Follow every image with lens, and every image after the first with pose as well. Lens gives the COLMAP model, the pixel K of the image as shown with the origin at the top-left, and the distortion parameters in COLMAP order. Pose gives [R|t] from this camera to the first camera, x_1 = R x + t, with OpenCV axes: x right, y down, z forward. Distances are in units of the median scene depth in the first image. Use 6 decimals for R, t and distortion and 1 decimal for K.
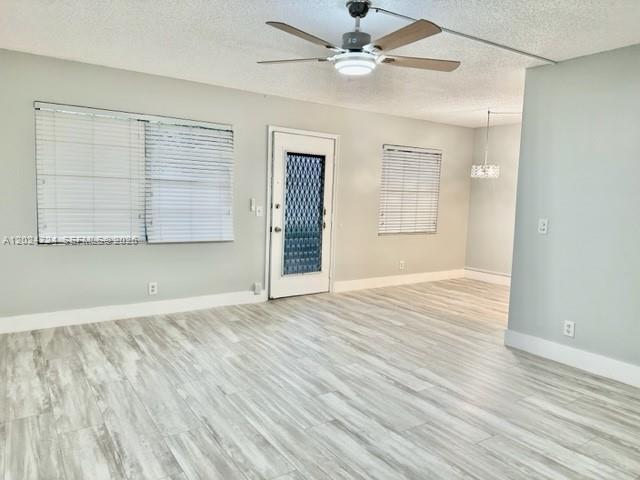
lens RADIAL K [[448.3, 0, 317.4], [0, 448.3, 233.2], [0, 0, 1]] dist [0.063474, -0.069763]
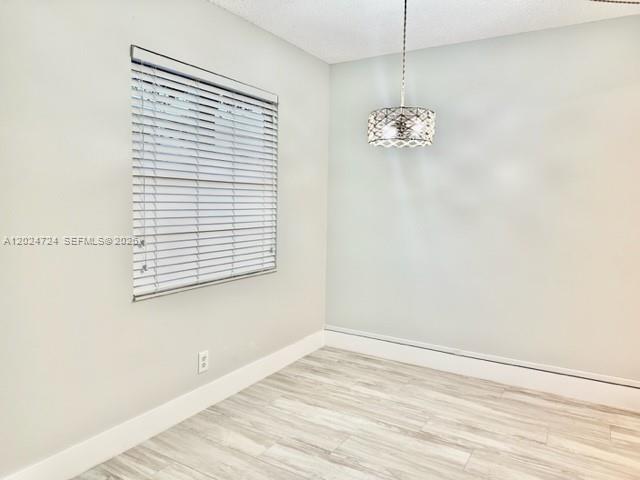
lens RADIAL K [[448.3, 0, 319.6], [0, 448.3, 231.6], [0, 0, 1]] dist [0.063474, -0.069763]
pose [[0.904114, -0.040999, 0.425319, 0.207365], [0.041534, 0.999105, 0.008018, -0.080828], [-0.425267, 0.010416, 0.905008, 1.068845]]
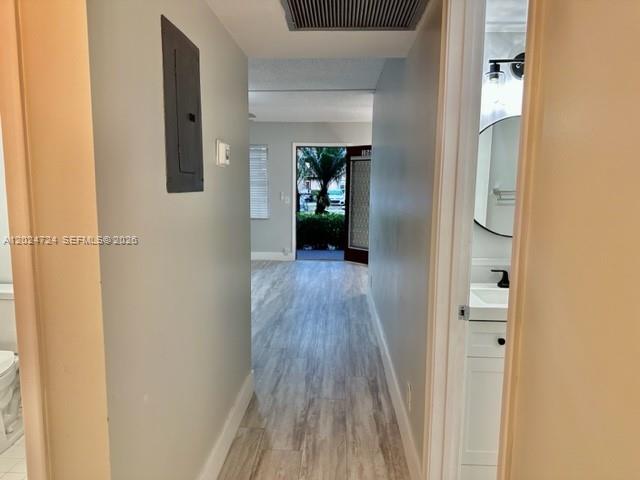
lens RADIAL K [[448.3, 0, 321.4], [0, 448.3, 240.4], [0, 0, 1]] dist [0.063474, -0.069763]
pose [[0.804788, 0.054034, -0.591098, 1.254992], [-0.040134, 0.998523, 0.036634, 0.037601], [0.592204, -0.005759, 0.805767, -0.222466]]
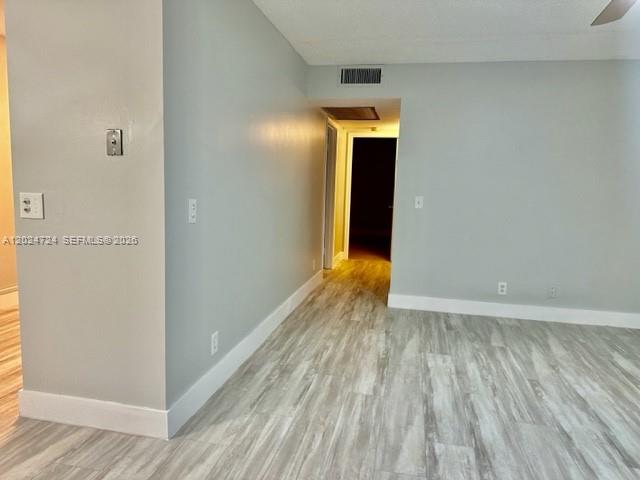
lens RADIAL K [[448.3, 0, 322.2], [0, 448.3, 234.8], [0, 0, 1]] dist [0.063474, -0.069763]
pose [[-0.700777, -0.137746, 0.699955, -0.059755], [0.002120, 0.980775, 0.195132, -0.106318], [-0.713377, 0.138228, -0.687012, 1.359683]]
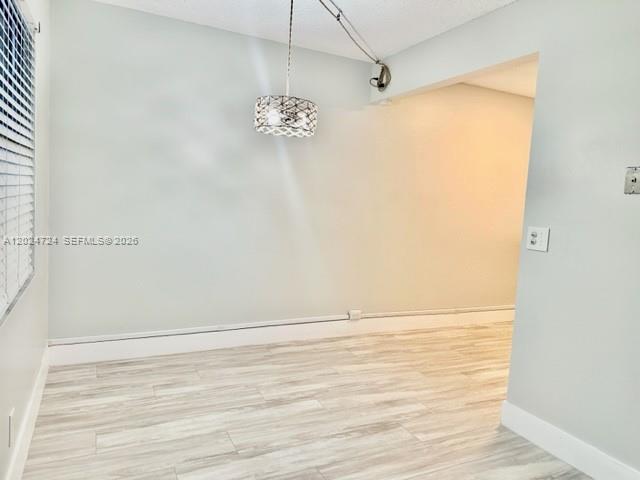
lens RADIAL K [[448.3, 0, 319.2], [0, 448.3, 233.4], [0, 0, 1]] dist [0.063474, -0.069763]
pose [[0.143660, -0.102152, 0.984341, -0.067422], [0.028936, 0.994667, 0.099000, -0.111140], [-0.989204, 0.014260, 0.145850, 1.437446]]
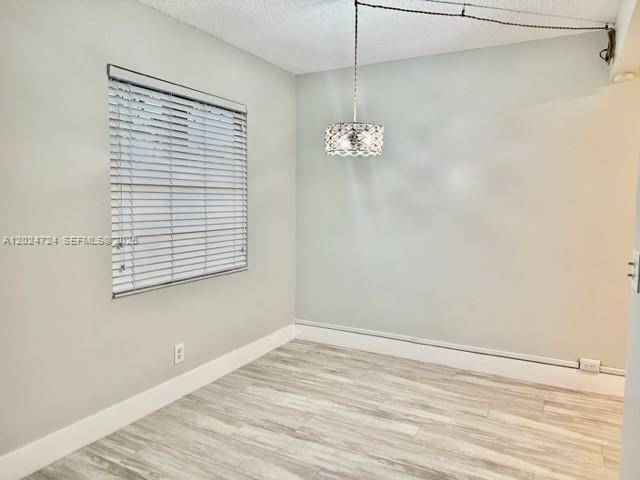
lens RADIAL K [[448.3, 0, 318.2], [0, 448.3, 231.3], [0, 0, 1]] dist [0.063474, -0.069763]
pose [[0.882447, -0.053296, 0.467384, 0.195847], [0.053597, 0.998482, 0.012663, -0.083448], [-0.467349, 0.013876, 0.883964, 0.993972]]
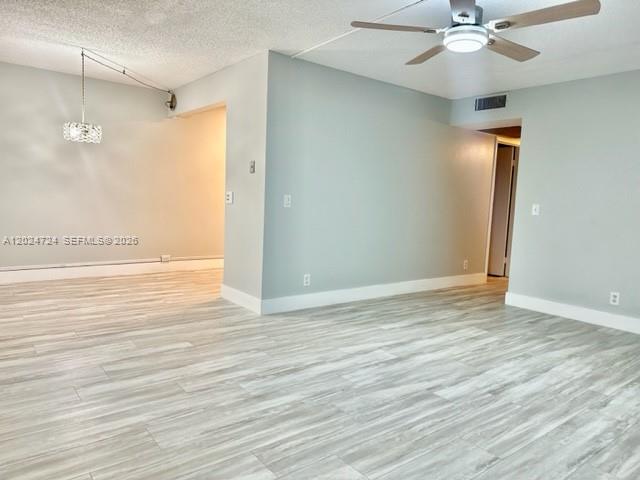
lens RADIAL K [[448.3, 0, 317.9], [0, 448.3, 231.5], [0, 0, 1]] dist [0.063474, -0.069763]
pose [[-0.068312, -0.117325, 0.990741, -0.678657], [0.038382, 0.992017, 0.120123, -0.075369], [-0.996925, 0.046233, -0.063264, 1.046022]]
